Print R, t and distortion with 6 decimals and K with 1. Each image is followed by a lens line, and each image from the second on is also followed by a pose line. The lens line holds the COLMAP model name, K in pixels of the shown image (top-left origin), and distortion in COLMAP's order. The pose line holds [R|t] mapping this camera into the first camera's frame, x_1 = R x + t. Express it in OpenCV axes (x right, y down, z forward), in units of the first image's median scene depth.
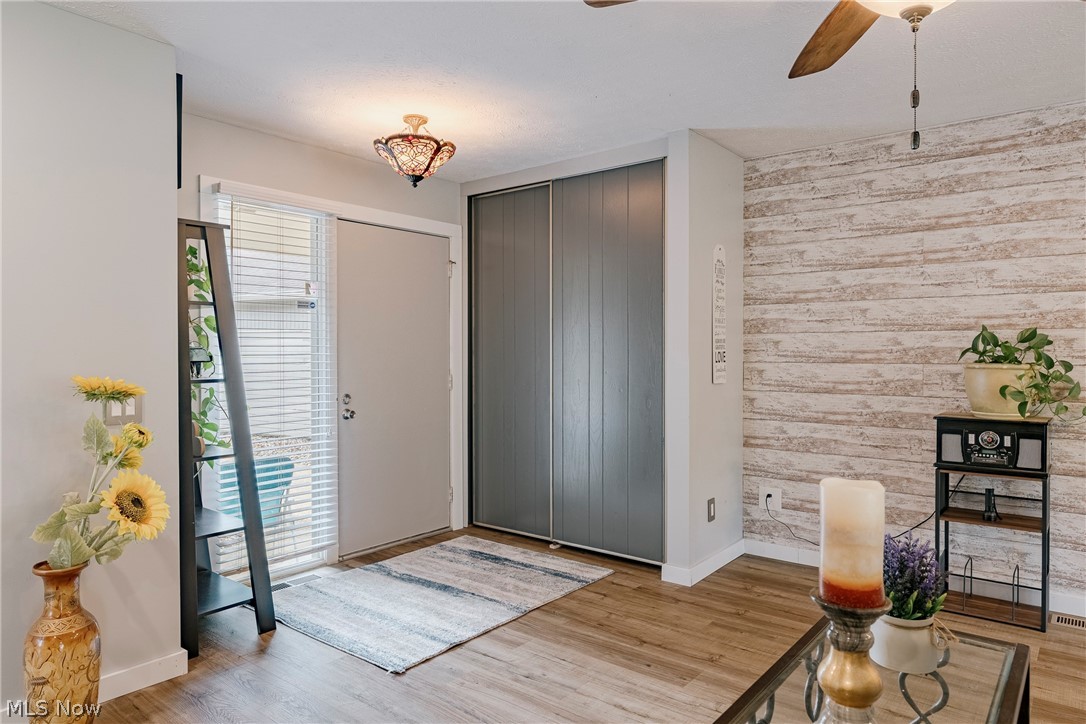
lens RADIAL K [[694.4, 0, 555.1], [0, 694.4, 358.0], [0, 0, 1]] dist [0.000563, 0.002631]
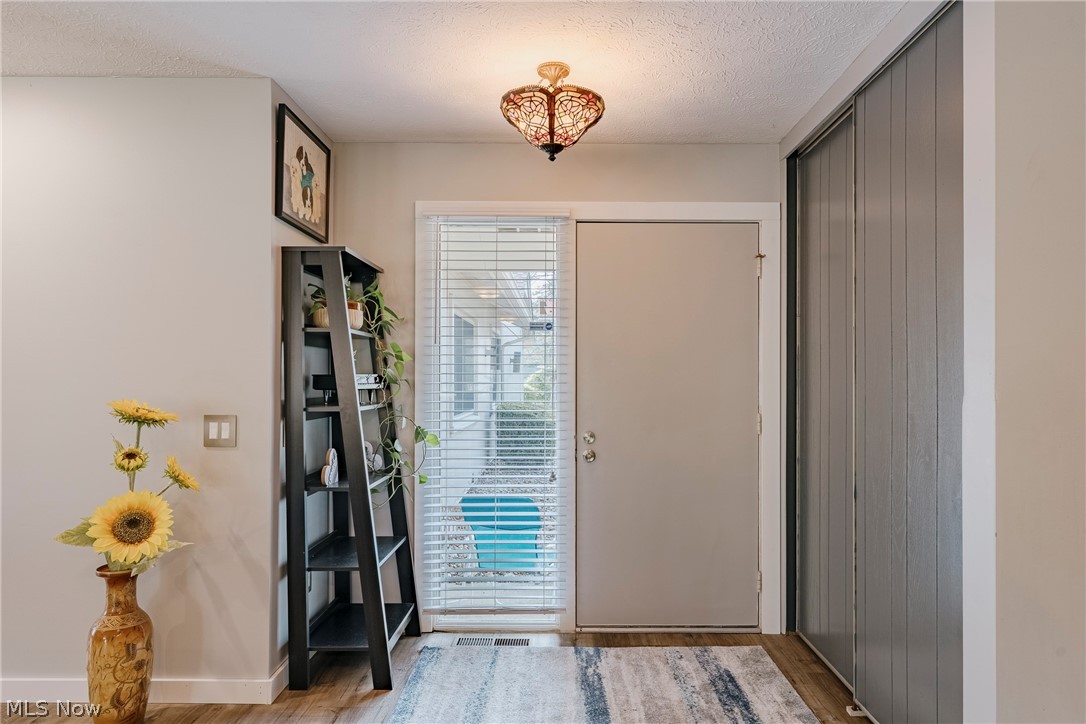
lens RADIAL K [[694.4, 0, 544.7], [0, 694.4, 372.8], [0, 0, 1]] dist [0.000563, 0.002631]
pose [[0.621306, -0.003425, -0.783561, 0.323050], [-0.013717, 0.999790, -0.015247, -0.004715], [0.783448, 0.020221, 0.621128, 0.453369]]
